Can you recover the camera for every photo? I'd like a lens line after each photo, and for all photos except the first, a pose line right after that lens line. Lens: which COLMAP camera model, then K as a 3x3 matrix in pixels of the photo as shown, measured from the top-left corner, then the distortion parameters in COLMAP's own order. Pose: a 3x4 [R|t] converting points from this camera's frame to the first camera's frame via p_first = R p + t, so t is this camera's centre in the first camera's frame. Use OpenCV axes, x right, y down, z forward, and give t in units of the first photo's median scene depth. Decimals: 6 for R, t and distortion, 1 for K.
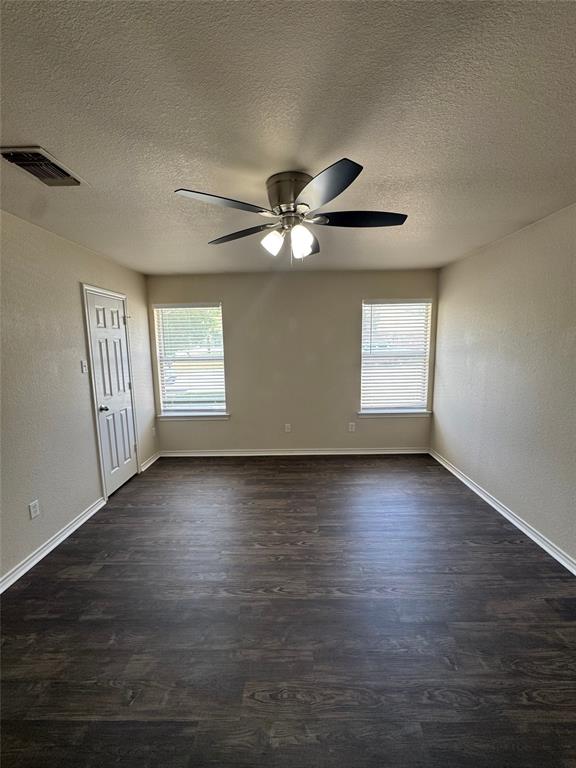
lens RADIAL K [[308.5, 0, 287.8], [0, 308.5, 383.6], [0, 0, 1]] dist [-0.003627, 0.000495]
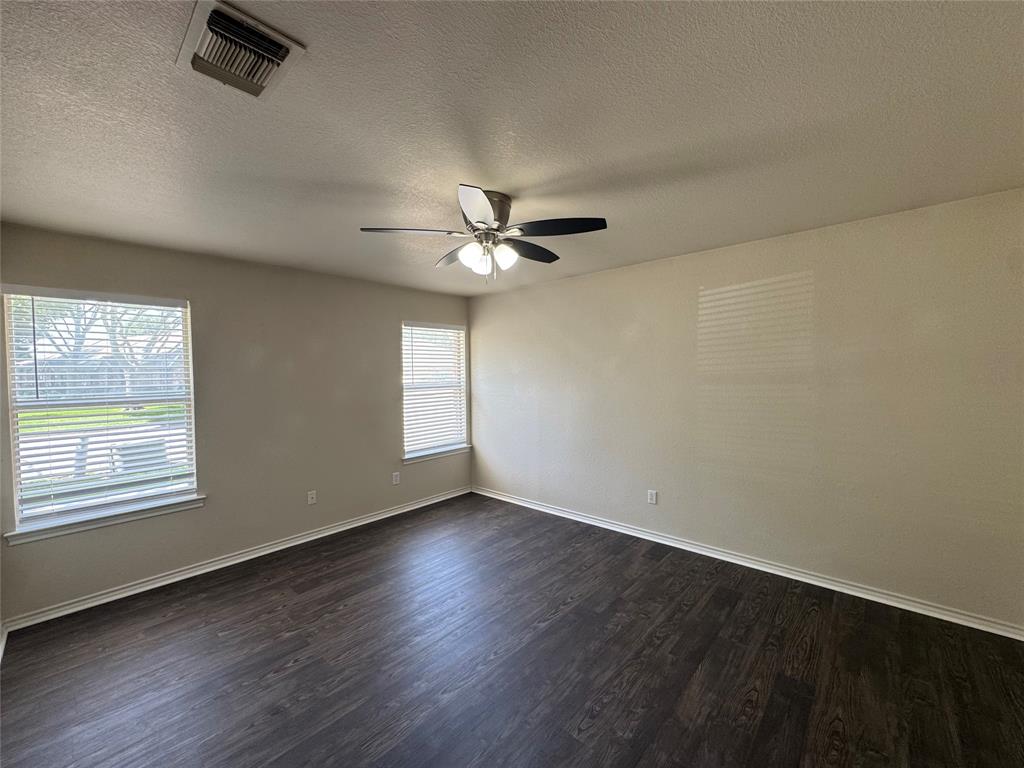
lens RADIAL K [[411.4, 0, 511.7], [0, 411.4, 384.8], [0, 0, 1]] dist [-0.003627, 0.000495]
pose [[0.661642, -0.016393, 0.749641, -0.400901], [0.108805, 0.991278, -0.074355, 0.016220], [-0.741884, 0.130762, 0.657655, 0.068079]]
